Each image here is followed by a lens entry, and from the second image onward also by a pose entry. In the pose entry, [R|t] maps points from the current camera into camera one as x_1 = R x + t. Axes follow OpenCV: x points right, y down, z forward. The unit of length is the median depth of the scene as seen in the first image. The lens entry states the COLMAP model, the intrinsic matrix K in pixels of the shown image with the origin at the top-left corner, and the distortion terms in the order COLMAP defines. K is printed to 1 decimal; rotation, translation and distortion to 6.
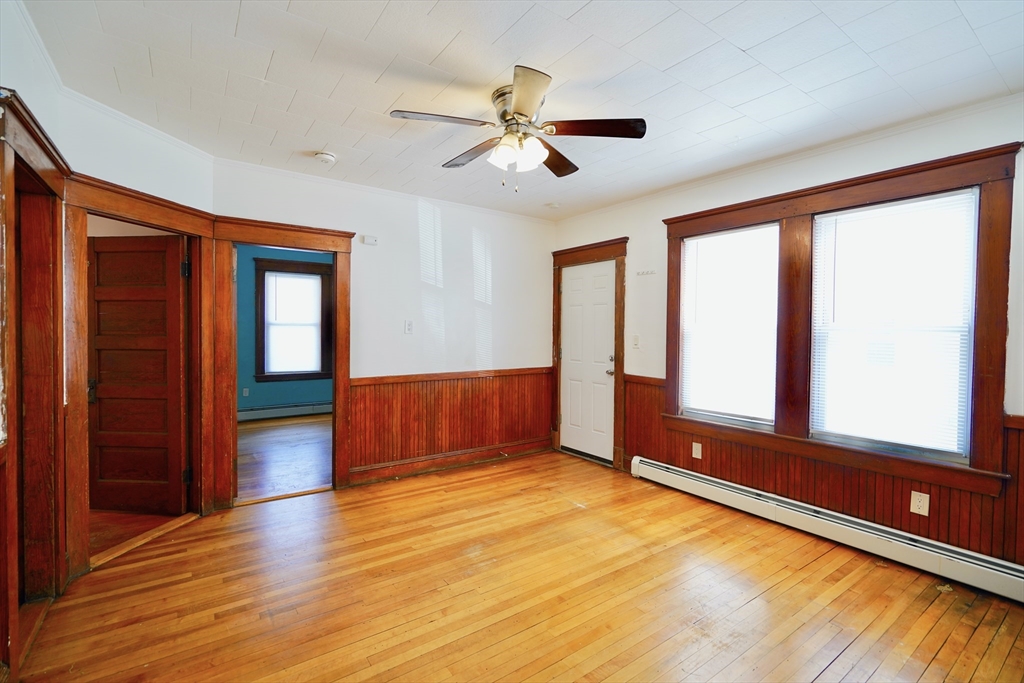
lens RADIAL K [[459.0, 0, 502.7], [0, 459.0, 340.1], [0, 0, 1]] dist [-0.006939, 0.002950]
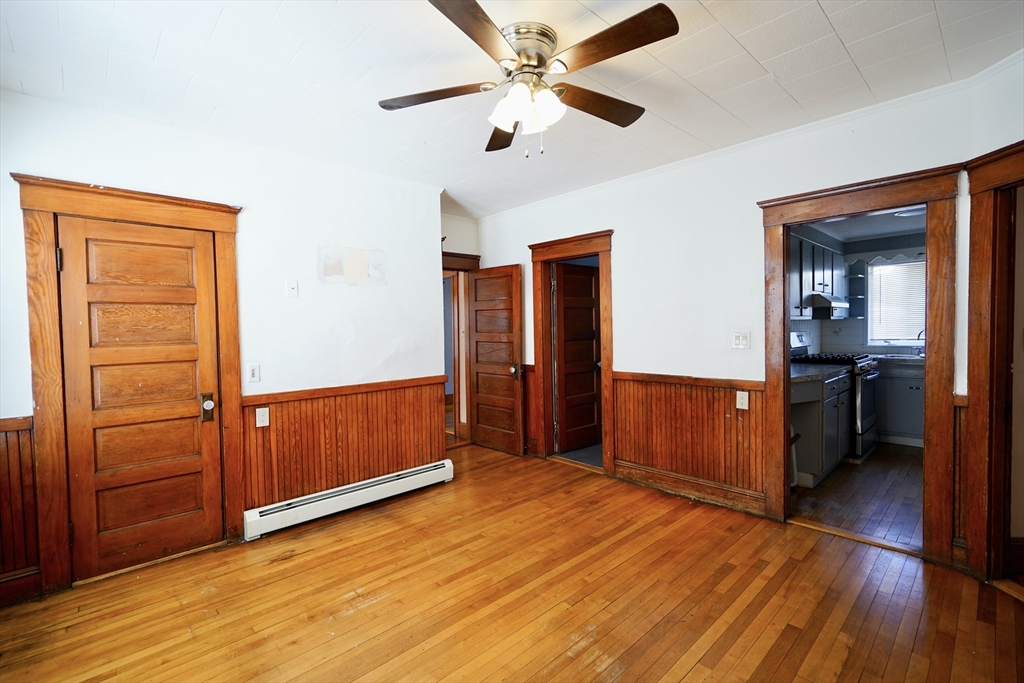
lens RADIAL K [[459.0, 0, 504.1], [0, 459.0, 337.7], [0, 0, 1]] dist [-0.006939, 0.002950]
pose [[-0.990634, 0.011143, -0.136088, 0.151395], [0.004523, 0.998796, 0.048853, -0.033682], [0.136469, 0.047779, -0.989491, 1.466397]]
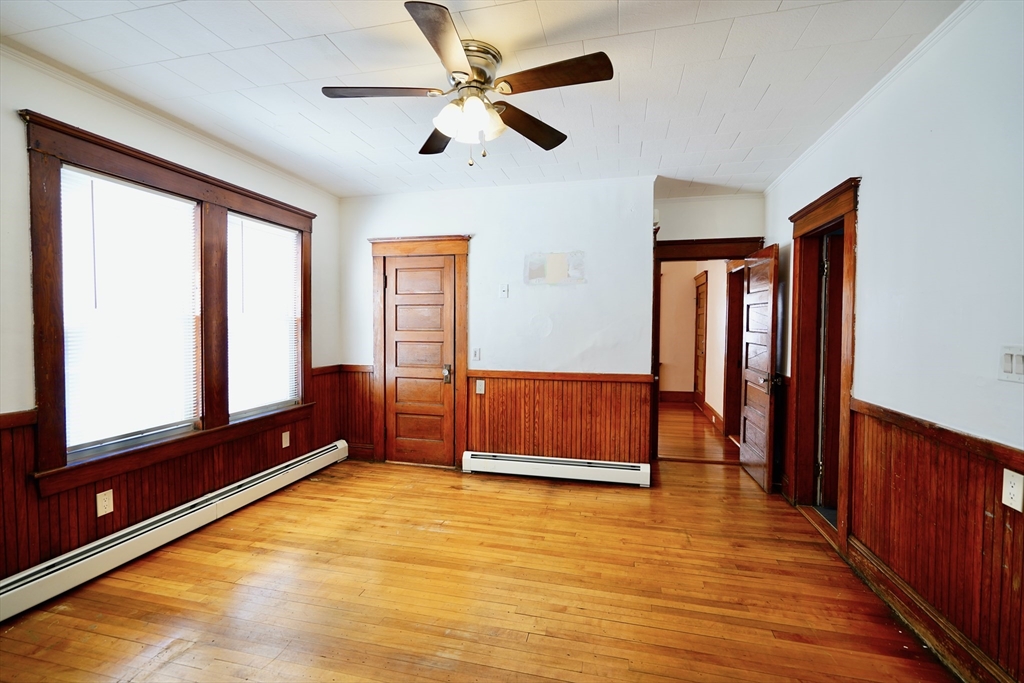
lens RADIAL K [[459.0, 0, 508.9], [0, 459.0, 338.5], [0, 0, 1]] dist [-0.006939, 0.002950]
pose [[-0.661950, -0.037713, 0.748598, -0.553408], [0.007403, 0.998356, 0.056842, -0.034555], [-0.749511, 0.043168, -0.660583, 1.237871]]
